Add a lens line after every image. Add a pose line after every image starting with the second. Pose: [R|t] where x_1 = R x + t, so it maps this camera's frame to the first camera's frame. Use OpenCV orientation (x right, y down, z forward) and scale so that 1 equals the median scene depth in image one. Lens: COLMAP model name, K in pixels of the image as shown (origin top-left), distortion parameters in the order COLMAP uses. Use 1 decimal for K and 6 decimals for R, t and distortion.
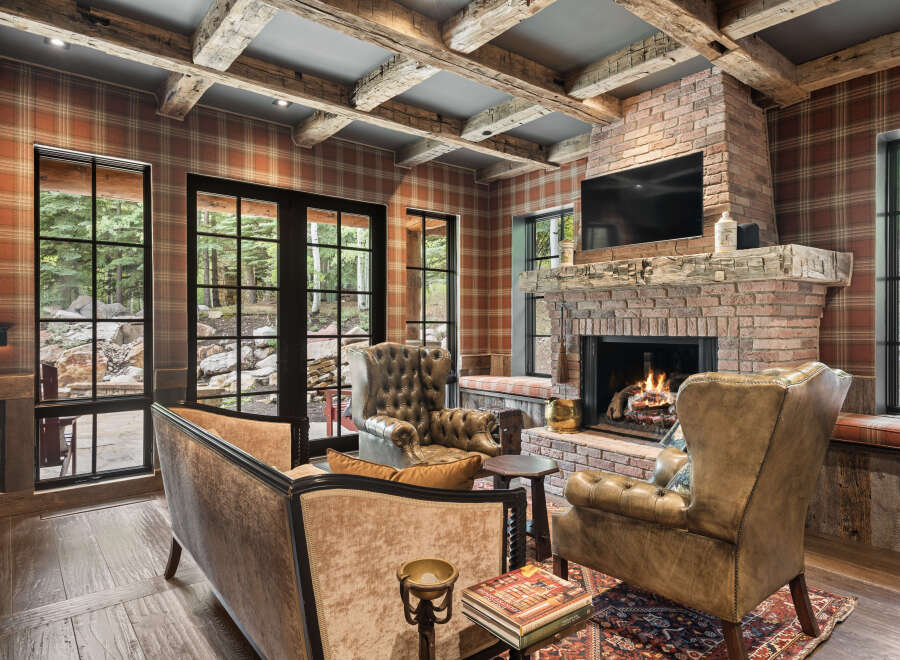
lens RADIAL K [[560.1, 0, 453.1], [0, 560.1, 325.2], [0, 0, 1]] dist [0.019403, -0.002634]
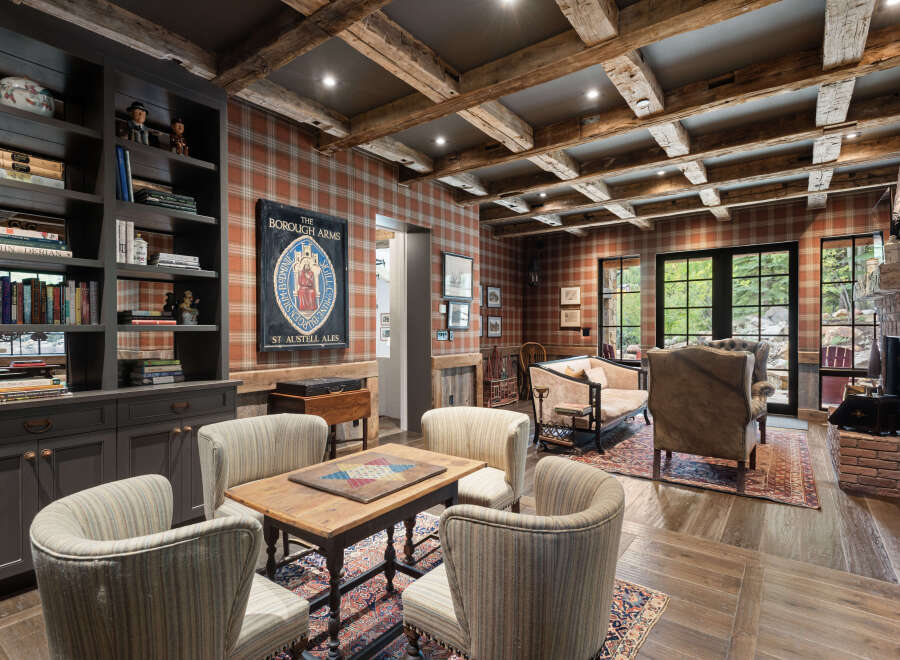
lens RADIAL K [[464.1, 0, 449.9], [0, 464.1, 332.9], [0, 0, 1]] dist [0.011562, -0.002616]
pose [[0.258696, 0.006016, -0.965940, 0.905878], [0.006819, 0.999944, 0.008054, -0.001847], [0.965935, -0.008670, 0.258641, -0.156540]]
